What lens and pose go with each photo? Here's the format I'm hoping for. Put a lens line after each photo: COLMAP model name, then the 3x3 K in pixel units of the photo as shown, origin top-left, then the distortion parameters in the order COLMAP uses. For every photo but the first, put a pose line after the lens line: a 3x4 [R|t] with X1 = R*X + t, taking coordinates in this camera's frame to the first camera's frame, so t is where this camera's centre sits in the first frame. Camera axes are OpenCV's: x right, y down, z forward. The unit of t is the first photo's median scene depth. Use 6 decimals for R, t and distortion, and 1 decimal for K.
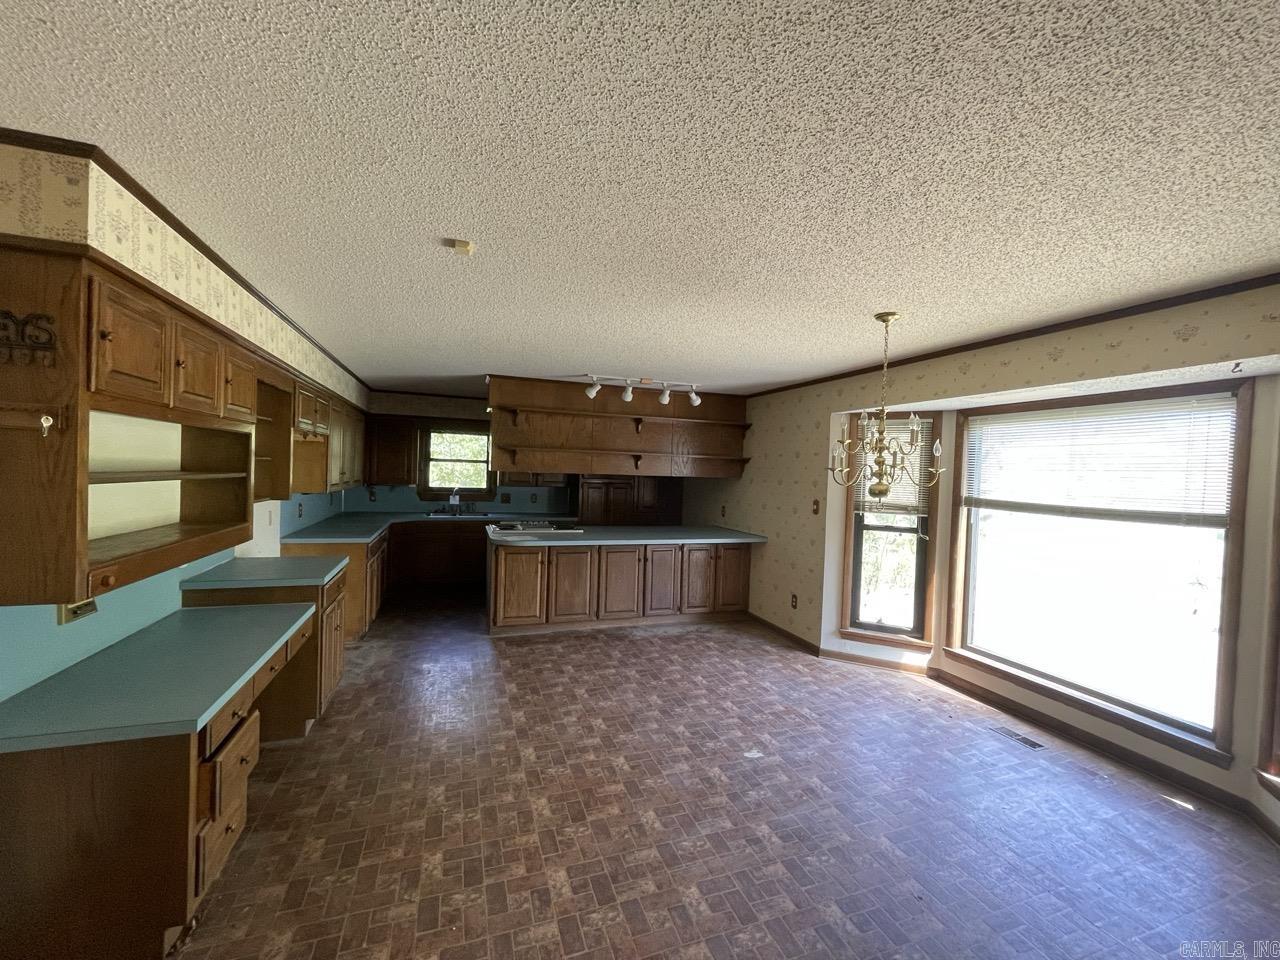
lens RADIAL K [[517.7, 0, 640.1], [0, 517.7, 482.6], [0, 0, 1]] dist [0.000579, 0.000090]
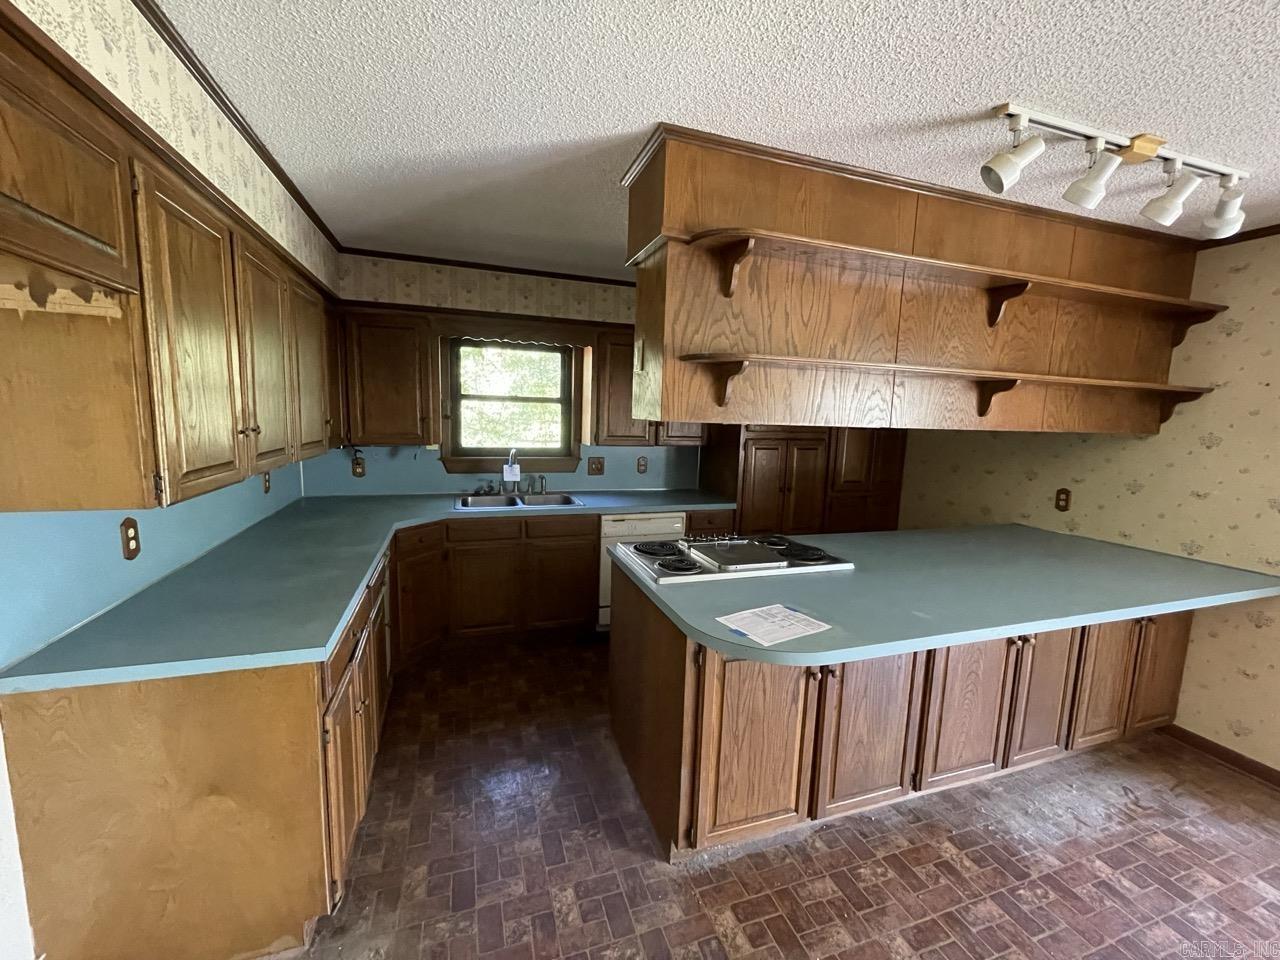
lens RADIAL K [[517.7, 0, 639.9], [0, 517.7, 478.5], [0, 0, 1]] dist [0.000579, 0.000090]
pose [[0.999956, -0.001551, -0.009231, -0.298400], [0.002502, 0.994575, 0.103992, -0.021194], [0.009019, -0.104011, 0.994535, 0.633354]]
